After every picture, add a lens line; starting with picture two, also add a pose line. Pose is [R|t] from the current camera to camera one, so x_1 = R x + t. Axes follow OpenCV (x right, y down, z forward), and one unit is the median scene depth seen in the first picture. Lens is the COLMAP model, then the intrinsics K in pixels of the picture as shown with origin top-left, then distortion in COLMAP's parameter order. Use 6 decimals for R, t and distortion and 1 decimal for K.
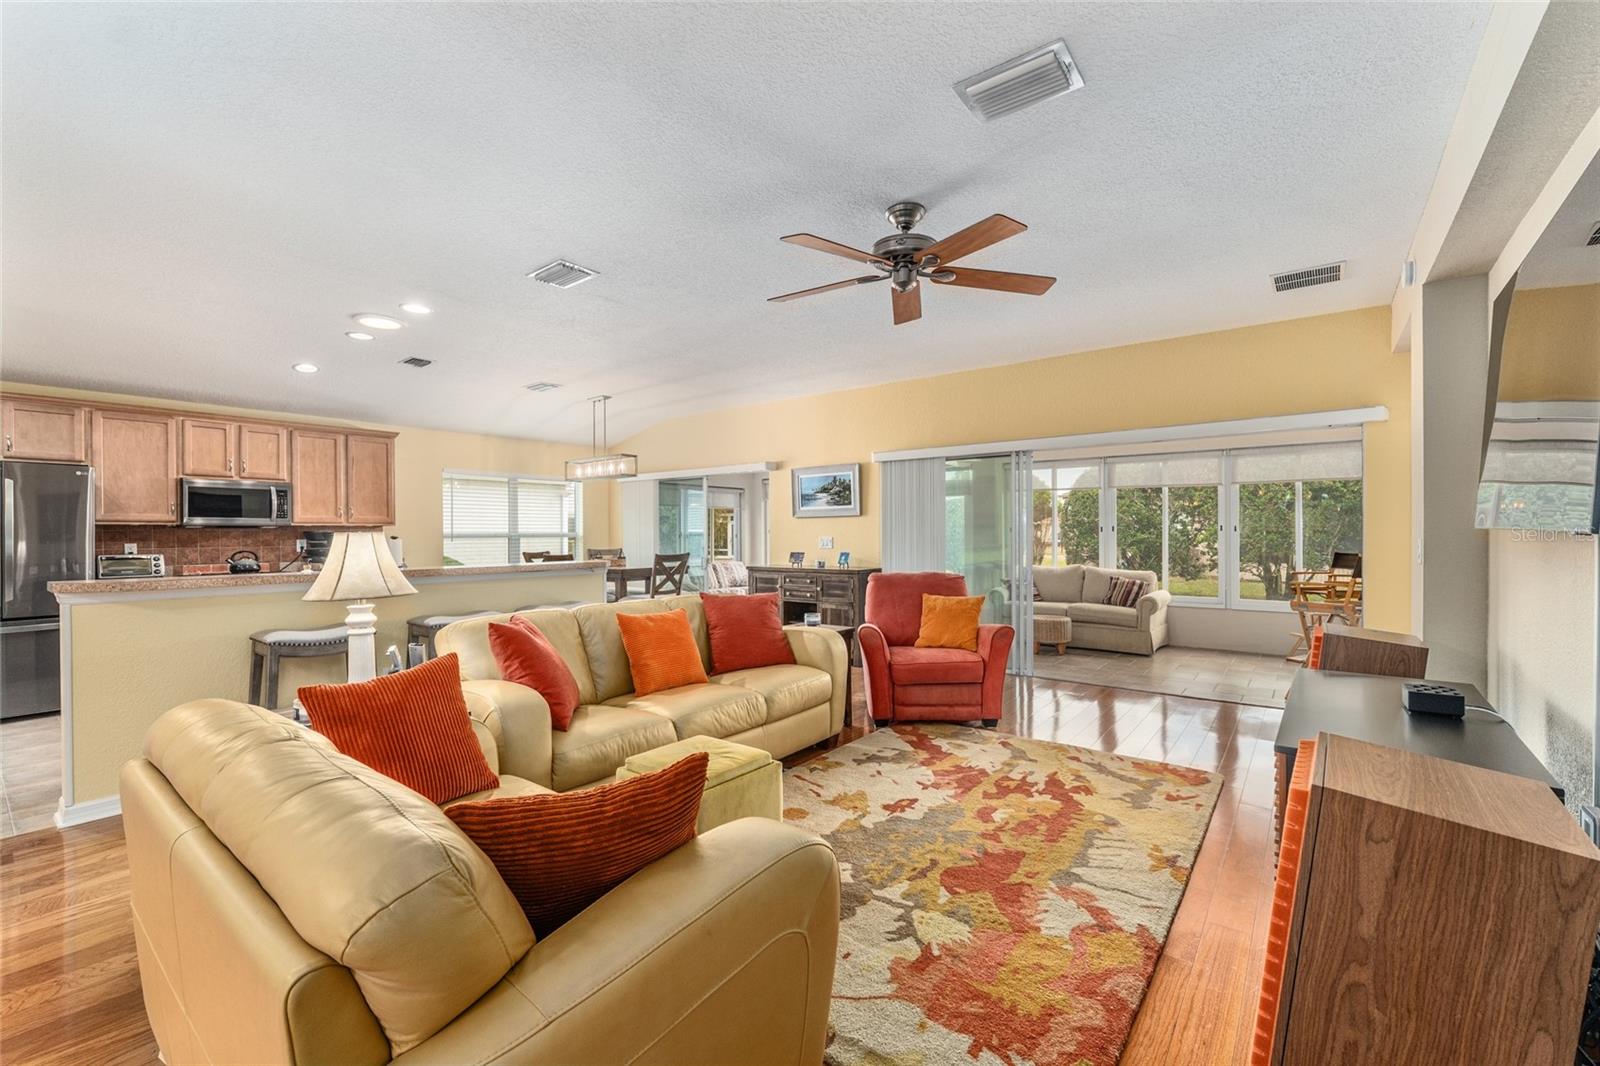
lens RADIAL K [[660.8, 0, 800.0], [0, 660.8, 533.0], [0, 0, 1]] dist [-0.003823, -0.000312]
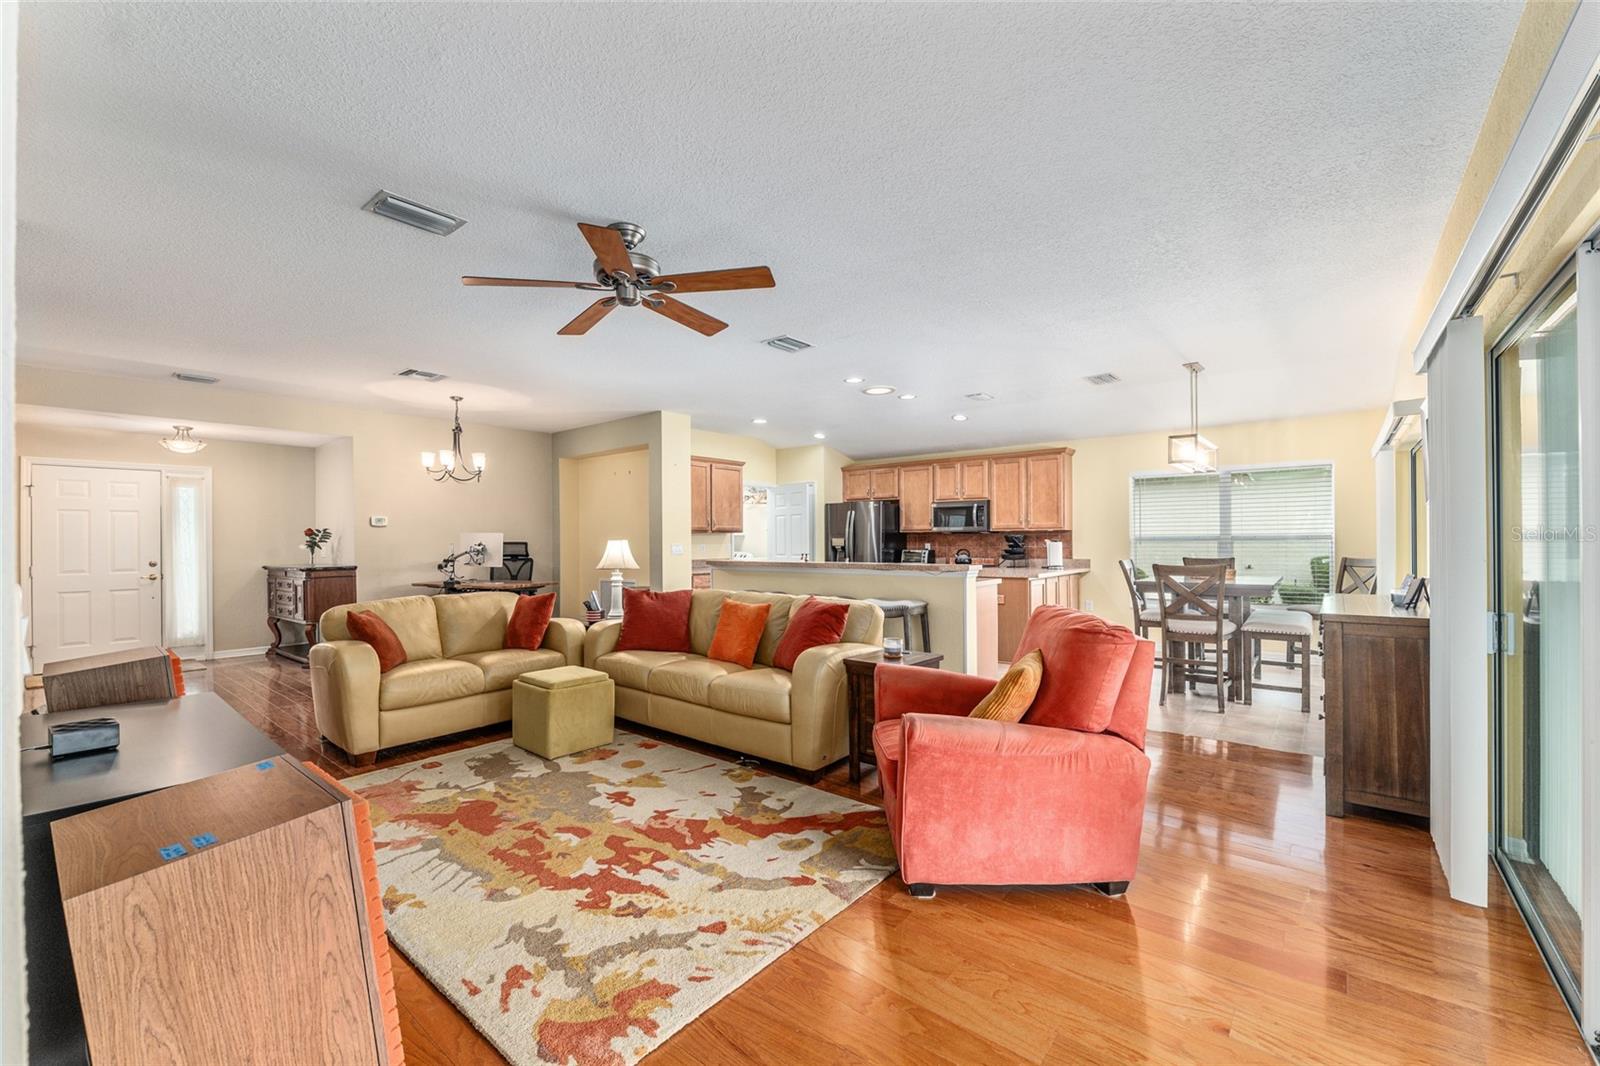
lens RADIAL K [[660.8, 0, 800.0], [0, 660.8, 533.0], [0, 0, 1]] dist [-0.003823, -0.000312]
pose [[-0.029247, -0.005532, -0.999557, 0.932294], [0.006839, 0.999960, -0.005734, -0.004121], [0.999549, -0.007004, -0.029208, 1.019941]]
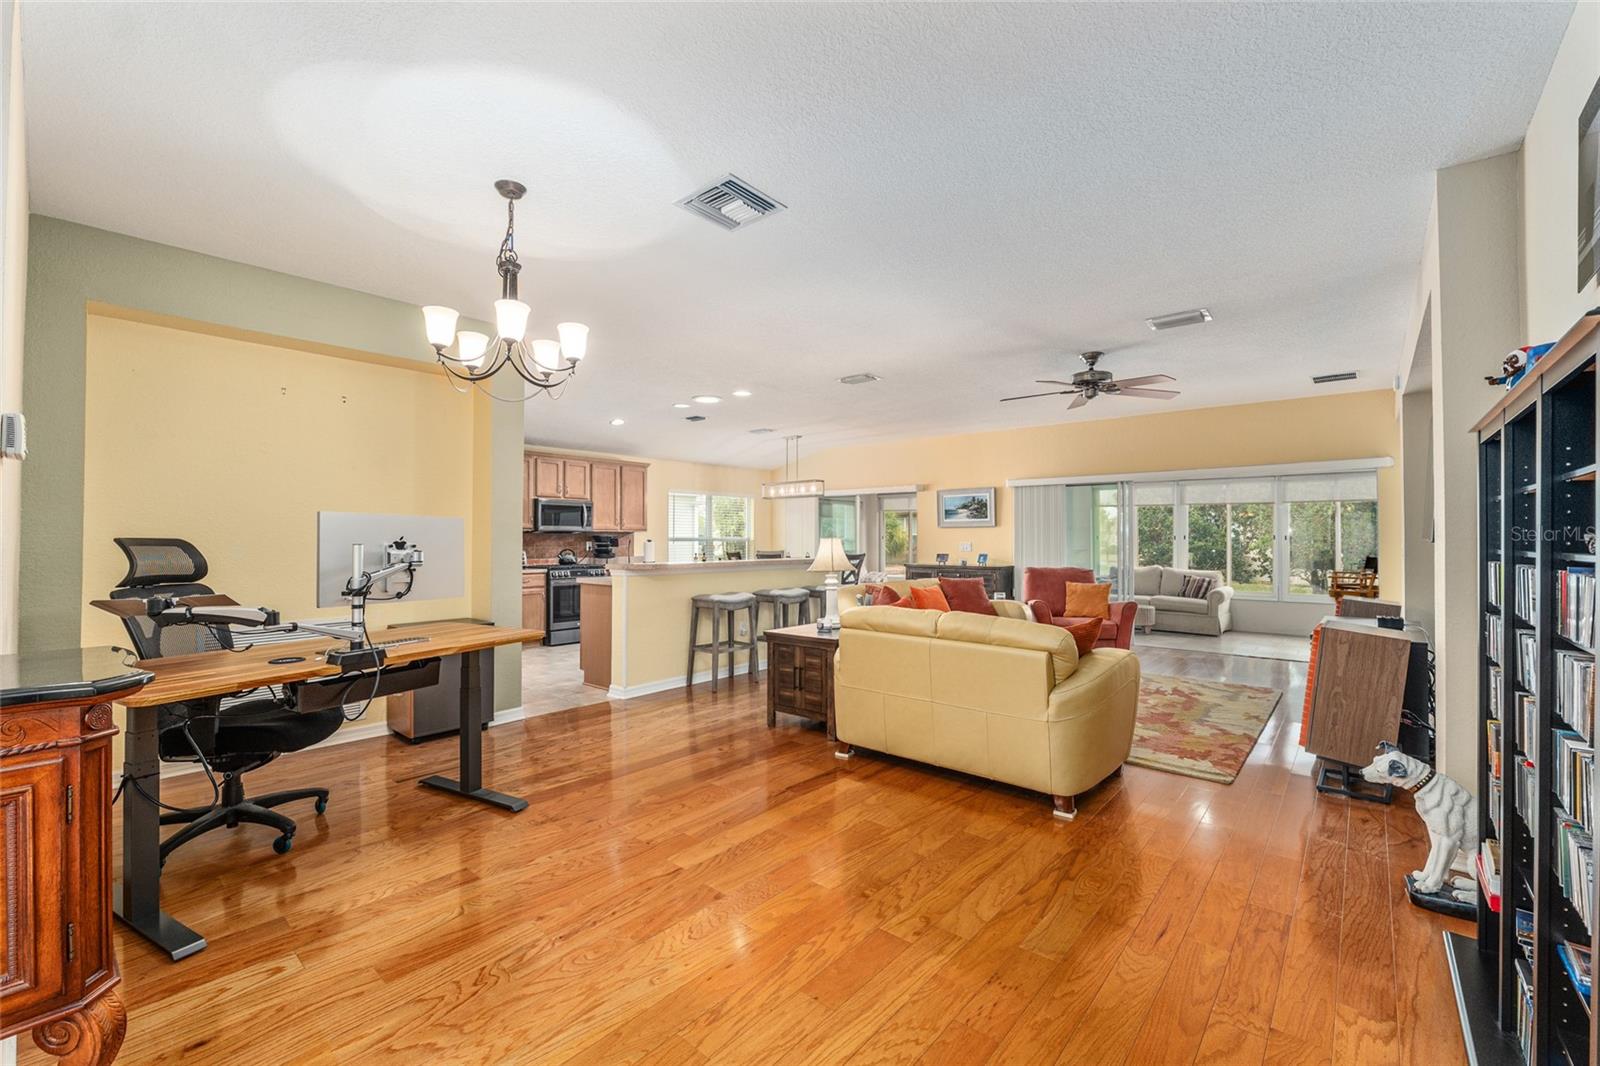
lens RADIAL K [[657.7, 0, 801.7], [0, 657.7, 522.6], [0, 0, 1]] dist [-0.000627, -0.000003]
pose [[0.998839, 0.005297, -0.047875, -0.403456], [-0.006454, 0.999690, -0.024033, 0.000819], [0.047733, 0.024314, 0.998564, -0.591933]]
